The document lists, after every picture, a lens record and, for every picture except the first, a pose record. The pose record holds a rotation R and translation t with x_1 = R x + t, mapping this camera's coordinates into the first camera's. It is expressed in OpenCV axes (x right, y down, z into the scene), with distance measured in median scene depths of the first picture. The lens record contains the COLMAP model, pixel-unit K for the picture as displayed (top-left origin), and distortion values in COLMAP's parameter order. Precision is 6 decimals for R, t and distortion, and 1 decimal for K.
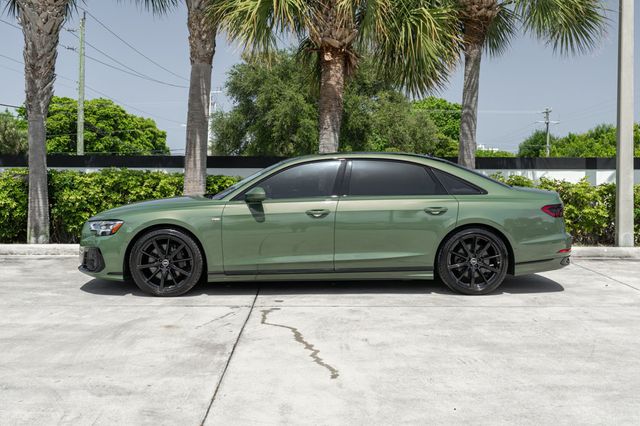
lens RADIAL K [[872.8, 0, 344.7], [0, 872.8, 203.5], [0, 0, 1]] dist [0.038546, 0.000000]
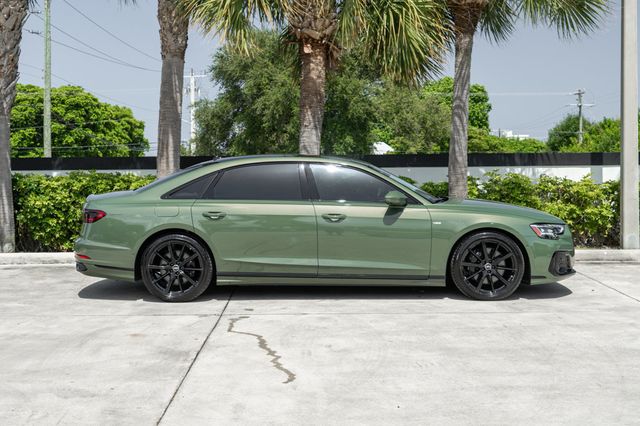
lens RADIAL K [[1007.8, 0, 323.8], [0, 1007.8, 210.2], [0, 0, 1]] dist [0.035416, 0.000000]
pose [[0.999547, -0.012099, -0.027562, 0.038620], [0.012355, 0.999882, 0.009125, -0.008033], [0.027448, -0.009461, 0.999578, -0.117194]]
